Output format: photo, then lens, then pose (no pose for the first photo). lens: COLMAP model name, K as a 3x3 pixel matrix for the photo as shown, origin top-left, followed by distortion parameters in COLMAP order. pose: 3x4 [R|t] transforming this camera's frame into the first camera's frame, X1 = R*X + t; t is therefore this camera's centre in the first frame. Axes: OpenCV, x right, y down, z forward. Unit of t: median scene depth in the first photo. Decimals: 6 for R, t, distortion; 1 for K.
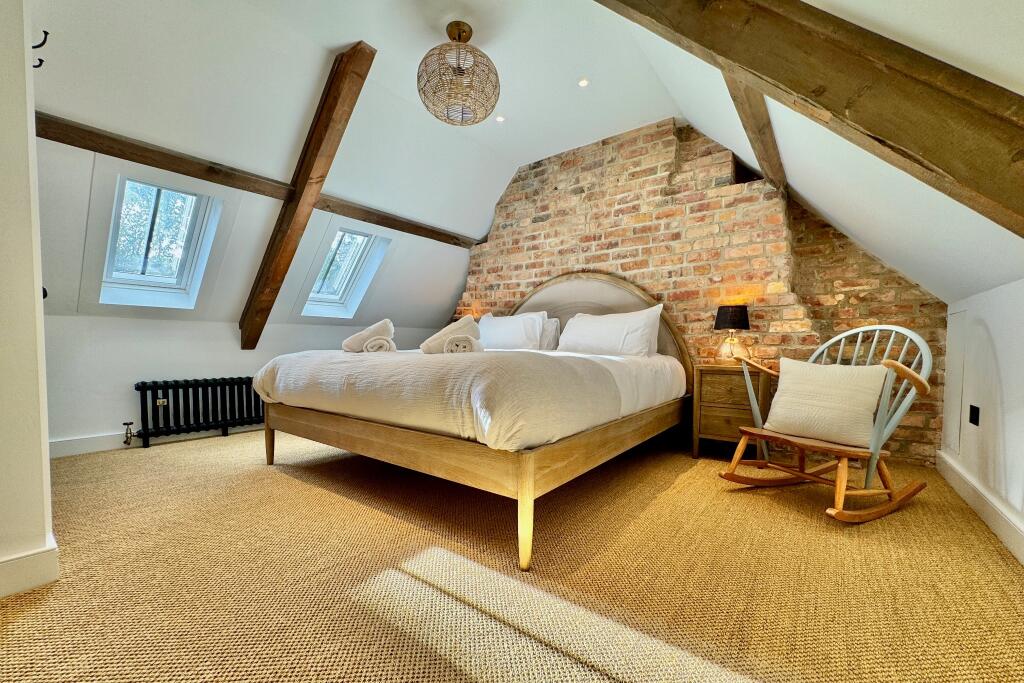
lens RADIAL K [[407.7, 0, 515.4], [0, 407.7, 337.5], [0, 0, 1]] dist [0.002911, 0.000260]
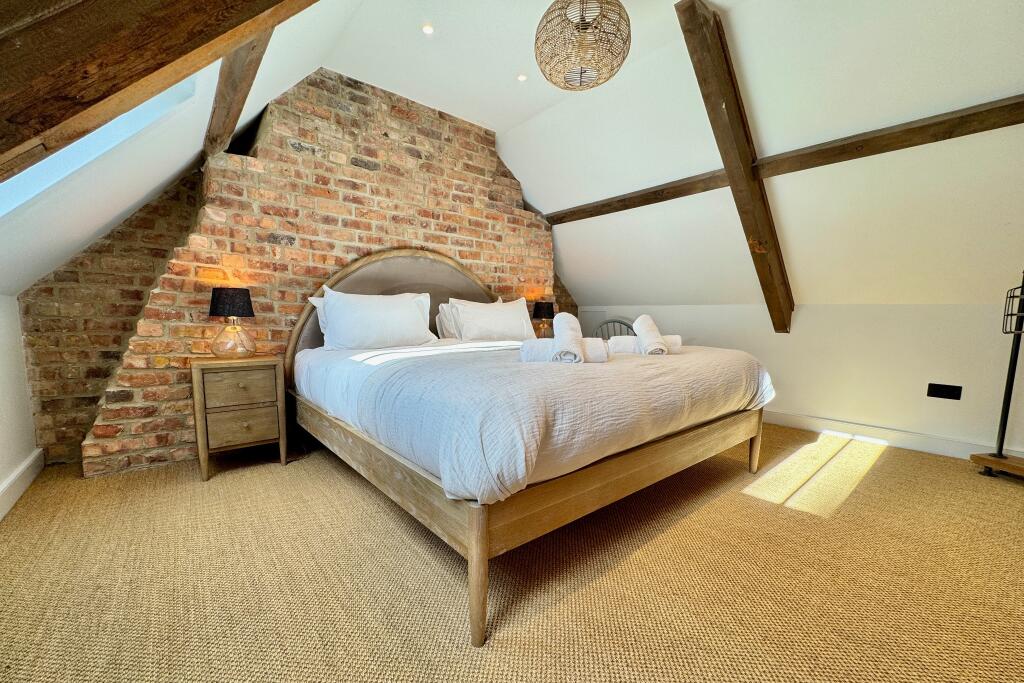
lens RADIAL K [[407.7, 0, 514.5], [0, 407.7, 344.1], [0, 0, 1]] dist [0.002911, 0.000260]
pose [[0.226941, -0.062245, 0.971917, -0.681597], [-0.024373, 0.997280, 0.069561, -0.020231], [-0.973604, -0.039474, 0.224806, 0.593366]]
